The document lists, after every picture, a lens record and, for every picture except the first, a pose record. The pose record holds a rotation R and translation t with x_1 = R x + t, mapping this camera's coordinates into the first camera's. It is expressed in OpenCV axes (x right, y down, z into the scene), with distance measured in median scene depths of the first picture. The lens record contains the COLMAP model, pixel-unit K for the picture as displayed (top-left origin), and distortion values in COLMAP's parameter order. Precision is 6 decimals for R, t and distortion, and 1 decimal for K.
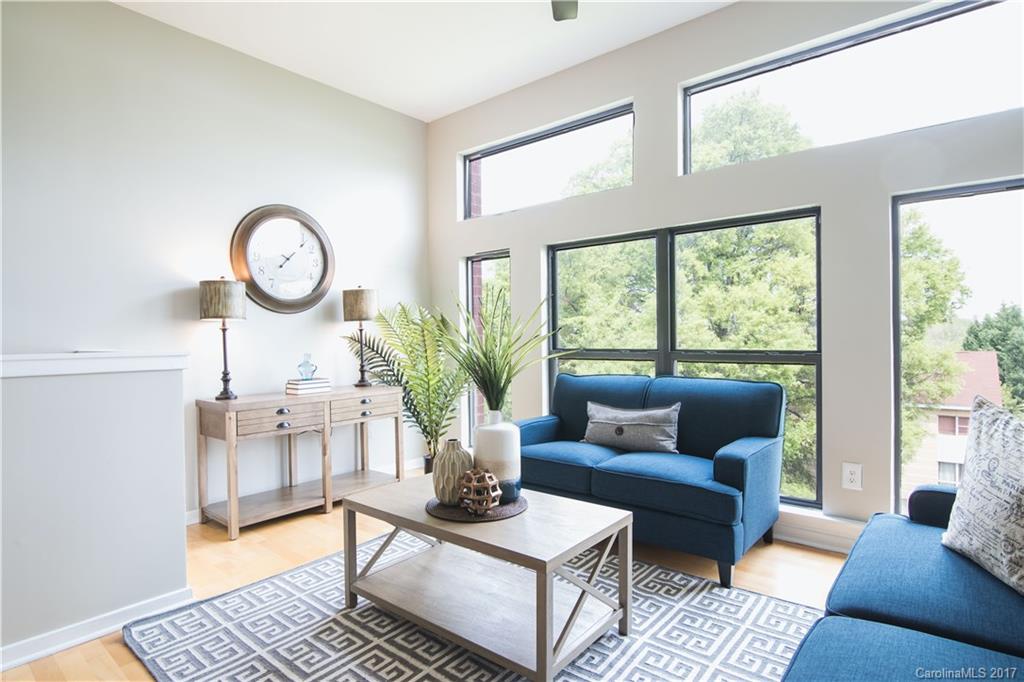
lens RADIAL K [[535.9, 0, 512.0], [0, 535.9, 341.0], [0, 0, 1]] dist [-0.001934, -0.000241]
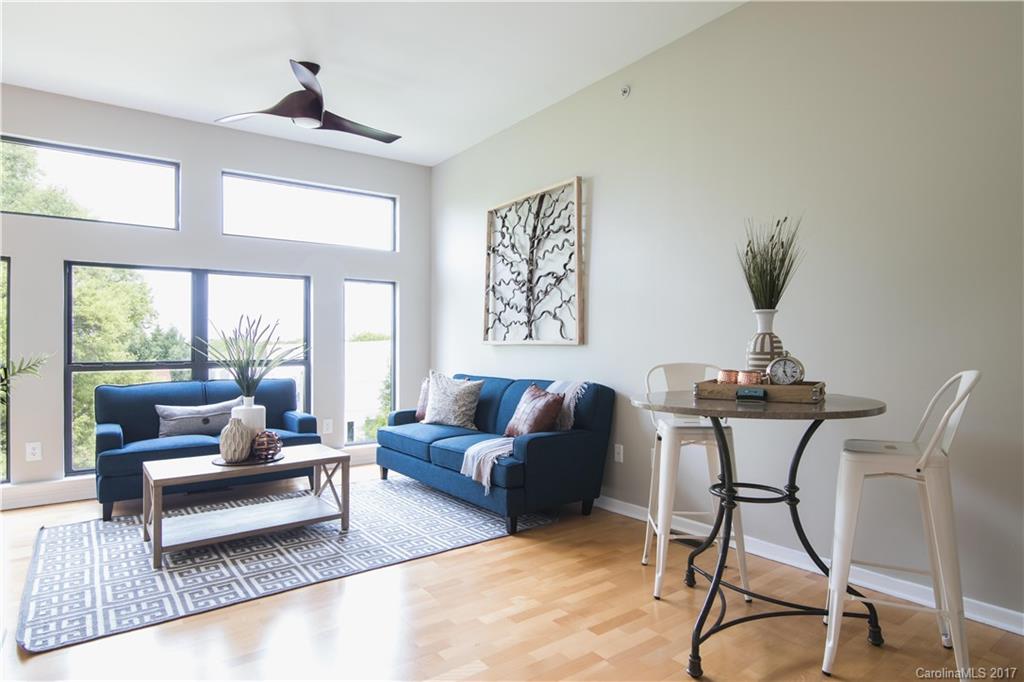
lens RADIAL K [[597.6, 0, 512.0], [0, 597.6, 341.0], [0, 0, 1]] dist [0.017188, 0.000256]
pose [[0.226069, 0.020219, 0.973902, -0.975728], [0.010854, 0.999670, -0.023274, 0.013455], [-0.974051, 0.015832, 0.225775, -0.069075]]
